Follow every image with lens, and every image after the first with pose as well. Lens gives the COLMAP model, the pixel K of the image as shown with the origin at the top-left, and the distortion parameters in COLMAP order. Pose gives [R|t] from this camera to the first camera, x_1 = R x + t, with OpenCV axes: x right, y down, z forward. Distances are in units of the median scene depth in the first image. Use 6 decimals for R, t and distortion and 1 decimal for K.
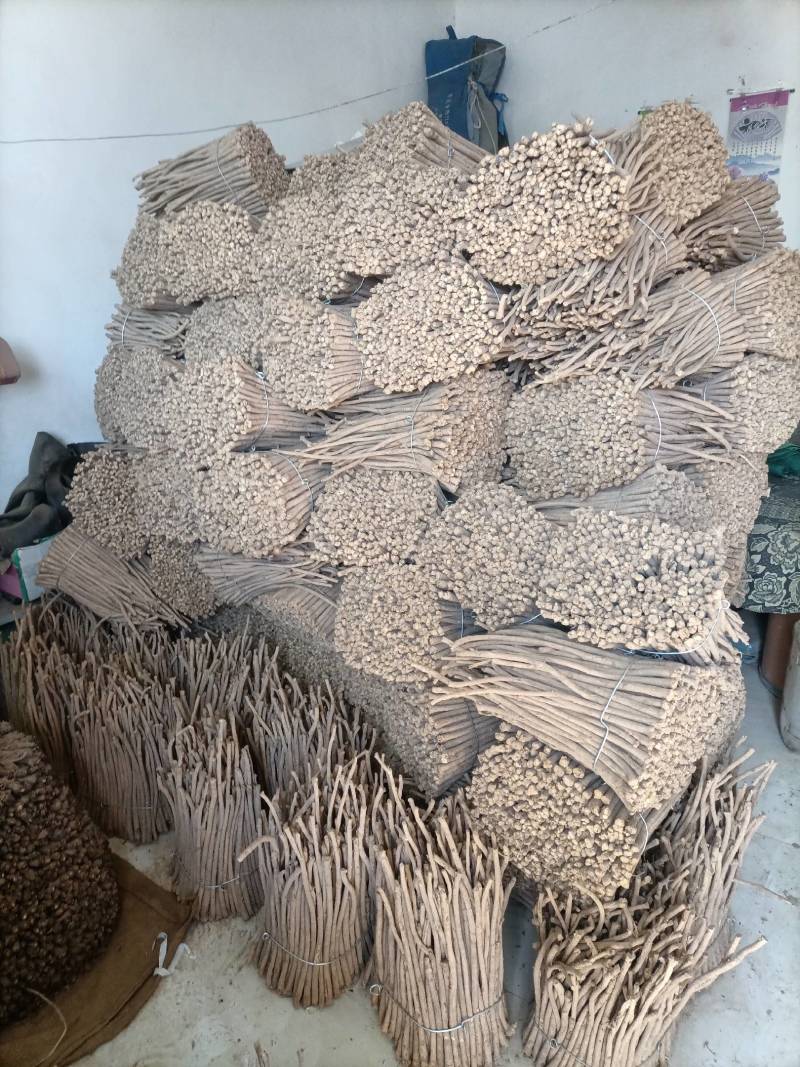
lens RADIAL K [[793.0, 0, 400.0], [0, 793.0, 533.5], [0, 0, 1]] dist [0.072357, -0.062671]
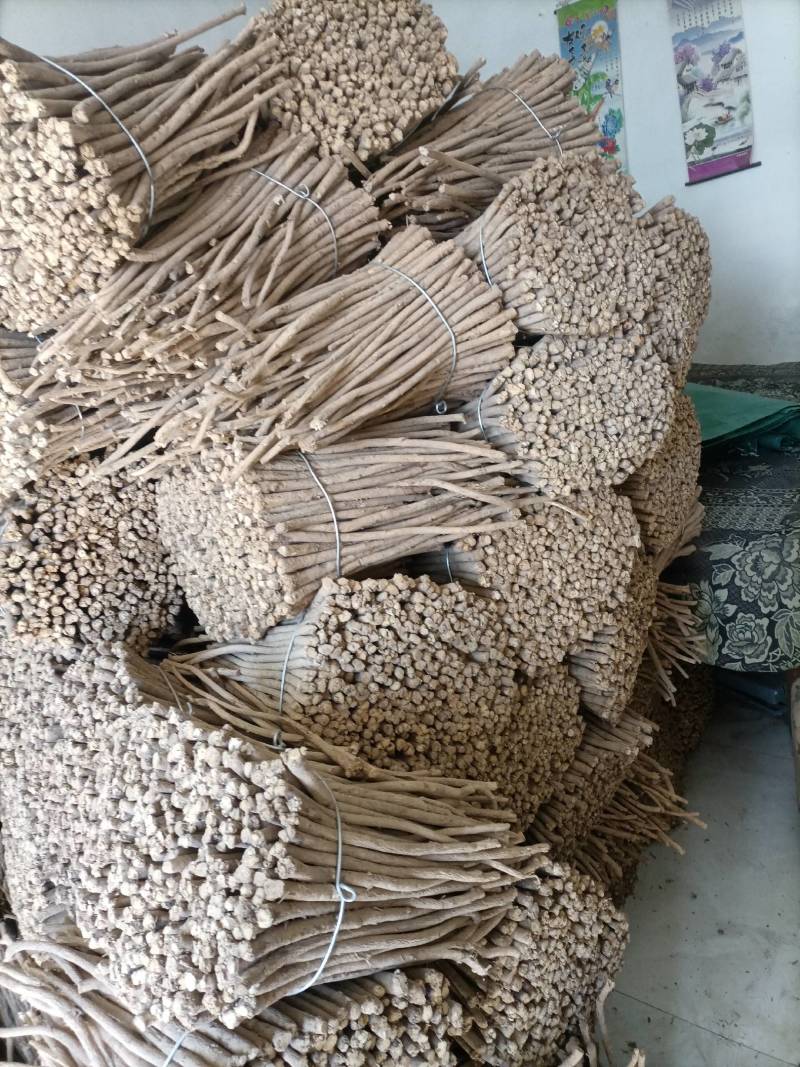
lens RADIAL K [[793.0, 0, 400.0], [0, 793.0, 533.5], [0, 0, 1]] dist [0.072357, -0.062671]
pose [[0.968974, -0.175801, -0.173736, 0.309504], [0.178327, 0.983971, -0.001088, -0.070642], [0.171143, -0.029927, 0.984792, 0.279923]]
